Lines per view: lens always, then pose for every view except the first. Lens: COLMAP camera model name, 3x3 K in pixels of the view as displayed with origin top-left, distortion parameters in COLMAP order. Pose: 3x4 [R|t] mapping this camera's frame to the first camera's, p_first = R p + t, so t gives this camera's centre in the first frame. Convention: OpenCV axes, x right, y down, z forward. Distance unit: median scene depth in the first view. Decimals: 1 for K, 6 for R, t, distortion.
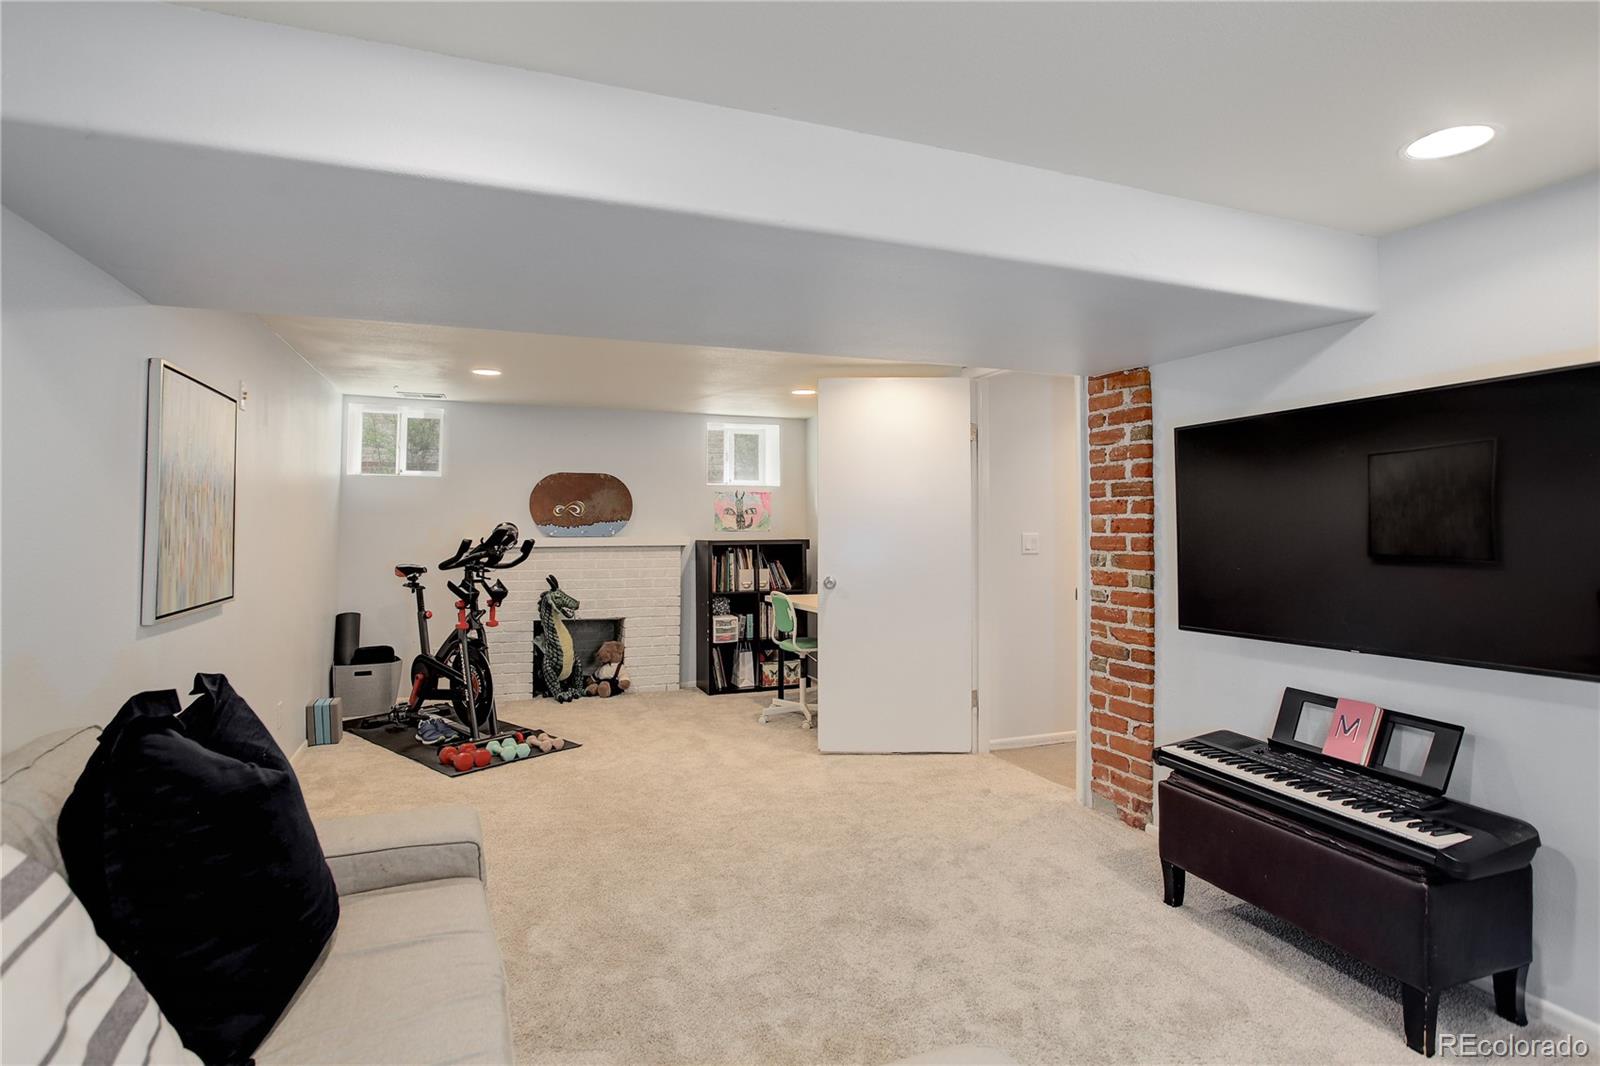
lens RADIAL K [[799.2, 0, 804.7], [0, 799.2, 522.3], [0, 0, 1]] dist [-0.040483, 0.006117]
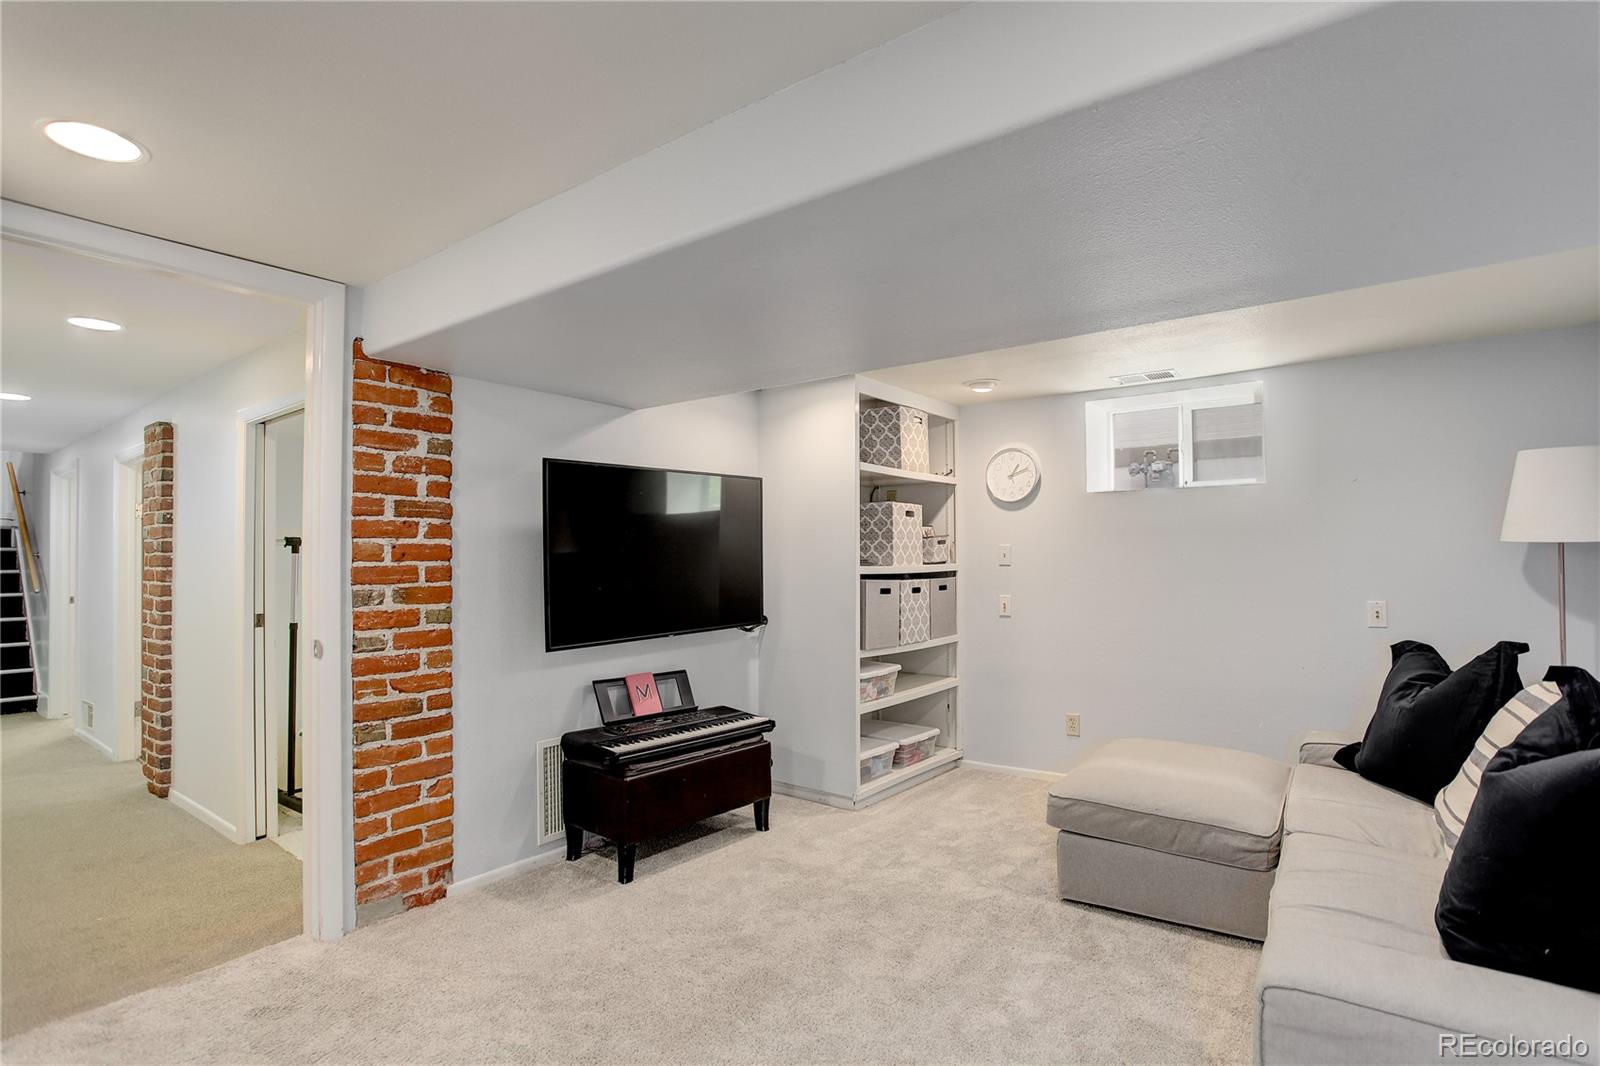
lens RADIAL K [[799.2, 0, 803.4], [0, 799.2, 541.3], [0, 0, 1]] dist [-0.040483, 0.006117]
pose [[-0.501486, 0.004763, 0.865153, -0.515331], [-0.008121, 0.999915, -0.010212, -0.002404], [-0.865128, -0.012147, -0.501404, 1.053647]]
